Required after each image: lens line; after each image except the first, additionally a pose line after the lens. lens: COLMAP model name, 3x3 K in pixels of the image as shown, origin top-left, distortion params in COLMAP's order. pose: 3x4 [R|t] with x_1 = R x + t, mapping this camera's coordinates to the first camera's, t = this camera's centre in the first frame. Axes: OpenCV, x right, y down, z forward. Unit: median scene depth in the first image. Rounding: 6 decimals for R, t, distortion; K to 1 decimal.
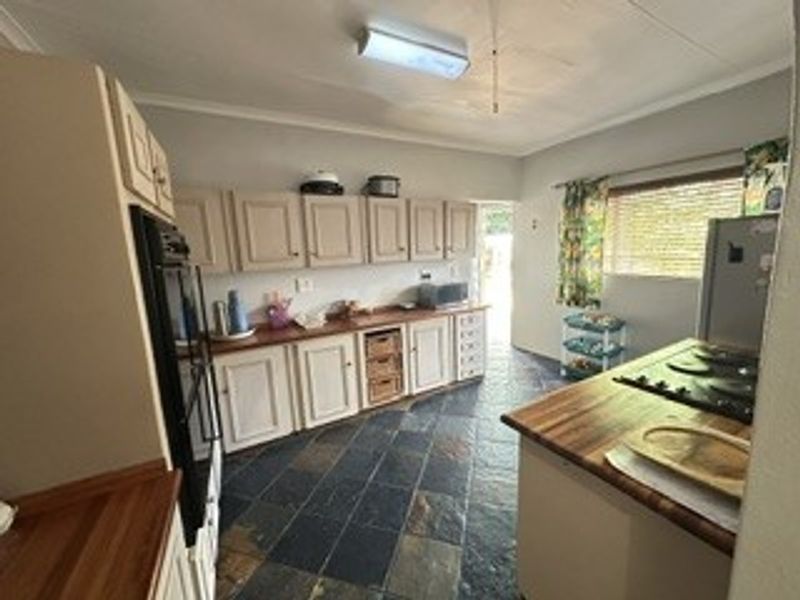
lens RADIAL K [[322.7, 0, 400.0], [0, 322.7, 300.0], [0, 0, 1]] dist [0.017916, 0.000145]
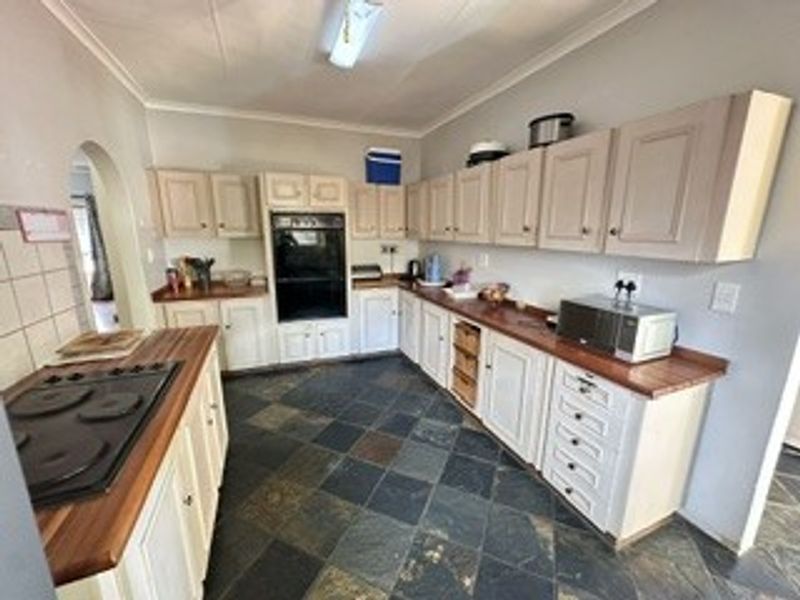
lens RADIAL K [[322.7, 0, 400.0], [0, 322.7, 300.0], [0, 0, 1]] dist [0.017916, 0.000145]
pose [[-0.106529, 0.262431, -0.959053, 0.760821], [-0.159399, 0.947559, 0.276991, -0.169408], [0.981450, 0.182380, -0.059111, 0.842999]]
